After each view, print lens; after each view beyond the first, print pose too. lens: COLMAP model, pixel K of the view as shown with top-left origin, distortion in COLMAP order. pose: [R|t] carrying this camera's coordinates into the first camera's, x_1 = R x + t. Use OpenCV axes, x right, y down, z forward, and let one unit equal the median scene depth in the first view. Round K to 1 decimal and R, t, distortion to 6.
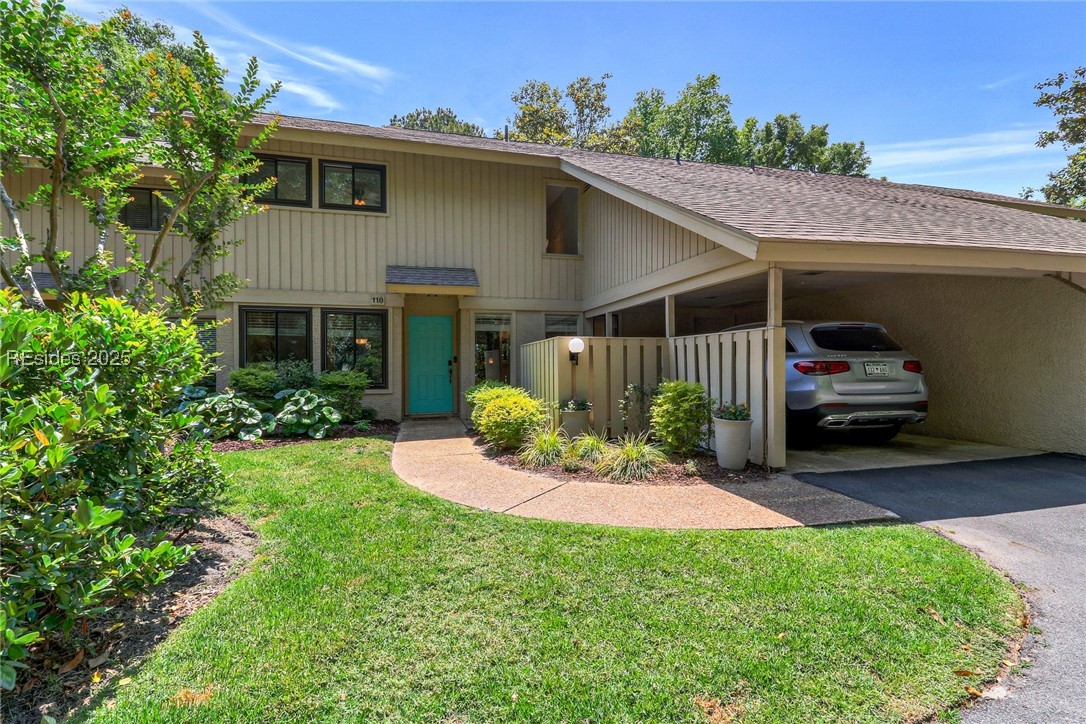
lens RADIAL K [[511.9, 0, 547.8], [0, 511.9, 370.1], [0, 0, 1]] dist [-0.000162, -0.001250]
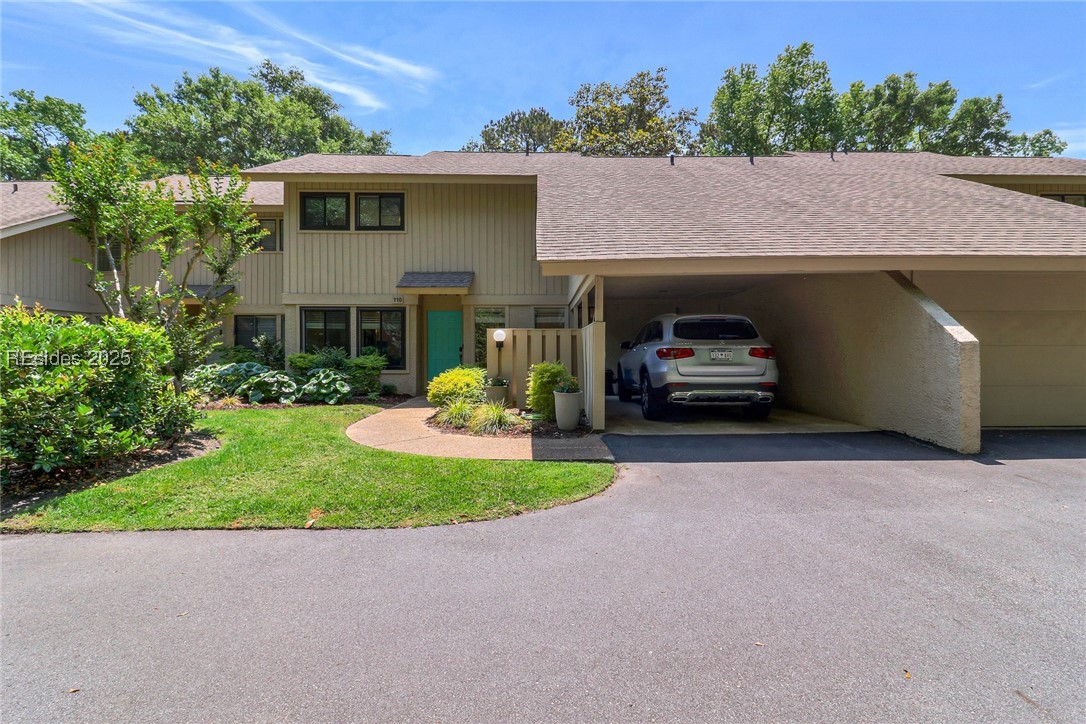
lens RADIAL K [[516.5, 0, 543.0], [0, 516.5, 362.0], [0, 0, 1]] dist [0.002533, -0.000773]
pose [[0.970518, 0.006800, -0.240932, 0.325120], [-0.004512, 0.999939, 0.010048, 0.002932], [0.240986, -0.008665, 0.970490, -0.156929]]
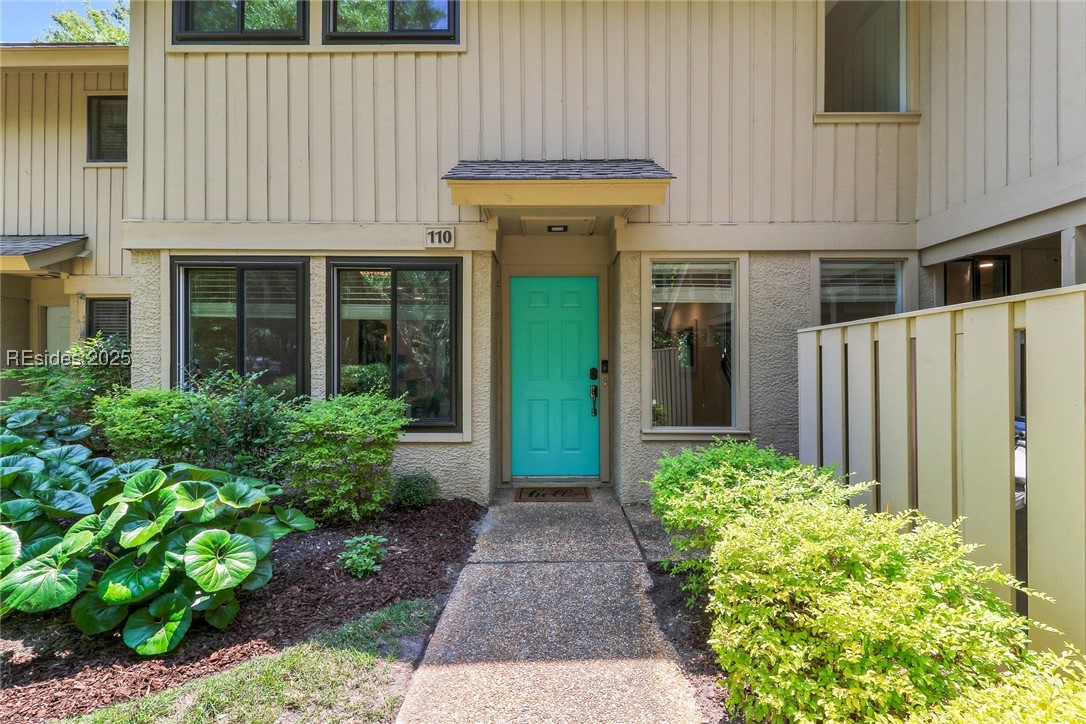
lens RADIAL K [[511.9, 0, 547.8], [0, 511.9, 370.1], [0, 0, 1]] dist [-0.000162, -0.001250]
pose [[0.966261, 0.006576, -0.257480, -0.120923], [-0.005786, 0.999976, 0.003824, -0.020498], [0.257499, -0.002205, 0.966276, 0.580204]]
